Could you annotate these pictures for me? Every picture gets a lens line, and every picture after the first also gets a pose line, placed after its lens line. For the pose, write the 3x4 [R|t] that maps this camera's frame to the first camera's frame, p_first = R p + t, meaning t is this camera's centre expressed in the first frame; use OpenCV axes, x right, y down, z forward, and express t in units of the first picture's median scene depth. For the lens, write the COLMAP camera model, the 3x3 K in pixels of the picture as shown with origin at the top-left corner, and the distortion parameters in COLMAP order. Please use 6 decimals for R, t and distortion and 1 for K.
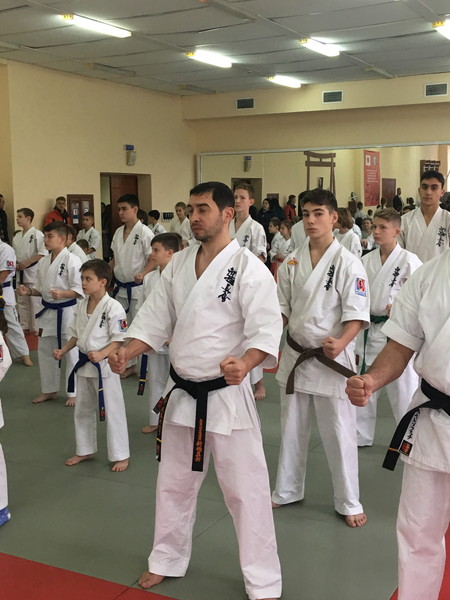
lens RADIAL K [[792.8, 0, 223.3], [0, 792.8, 299.1], [0, 0, 1]] dist [0.067681, 0.000000]
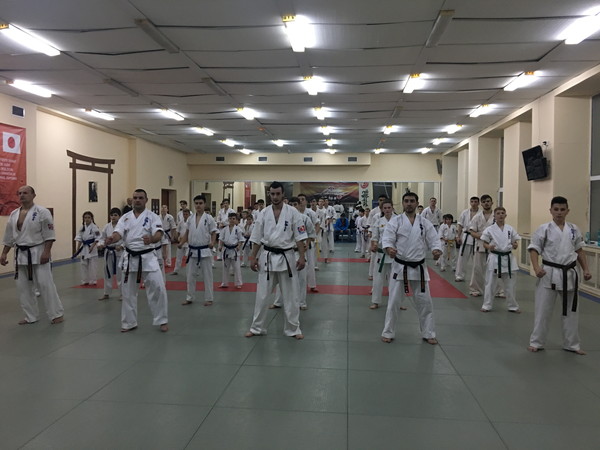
lens RADIAL K [[501.5, 0, 295.3], [0, 501.5, 220.2], [0, 0, 1]] dist [0.049229, -0.039005]
pose [[0.928977, 0.013696, 0.369885, -0.294015], [0.021815, 0.995552, -0.091653, 0.047159], [-0.369495, 0.093212, 0.924546, -0.314500]]
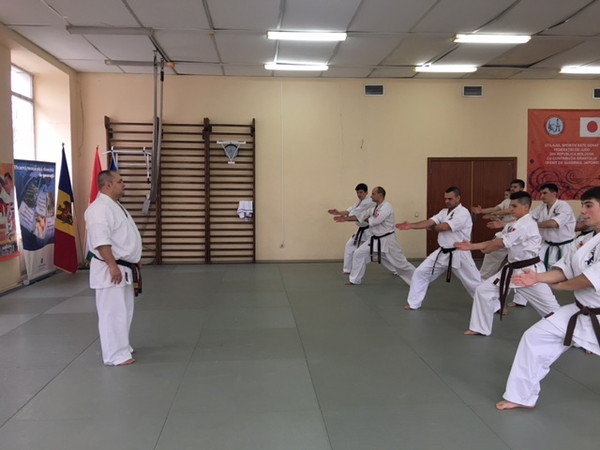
lens RADIAL K [[501.5, 0, 299.6], [0, 501.5, 208.5], [0, 0, 1]] dist [0.049229, -0.039005]
pose [[0.544340, 0.040973, -0.837864, -0.040421], [-0.110806, 0.993567, -0.023401, 0.041031], [0.831515, 0.105578, 0.545378, -0.240653]]
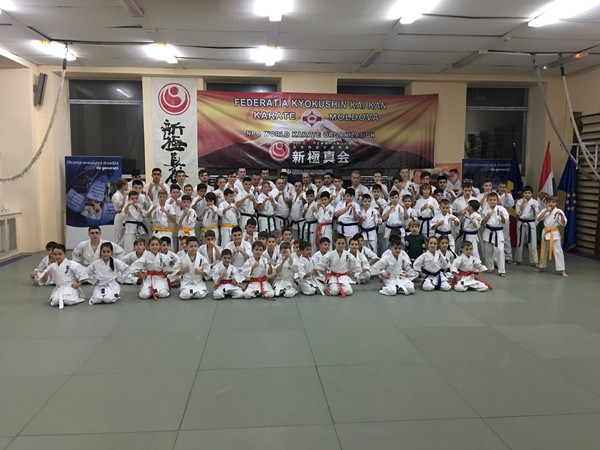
lens RADIAL K [[501.5, 0, 300.6], [0, 501.5, 225.6], [0, 0, 1]] dist [0.049229, -0.039005]
pose [[-0.843285, 0.072481, -0.532556, -0.021420], [-0.051063, 0.975579, 0.213633, -0.036029], [0.535035, 0.207347, -0.818990, 0.265841]]
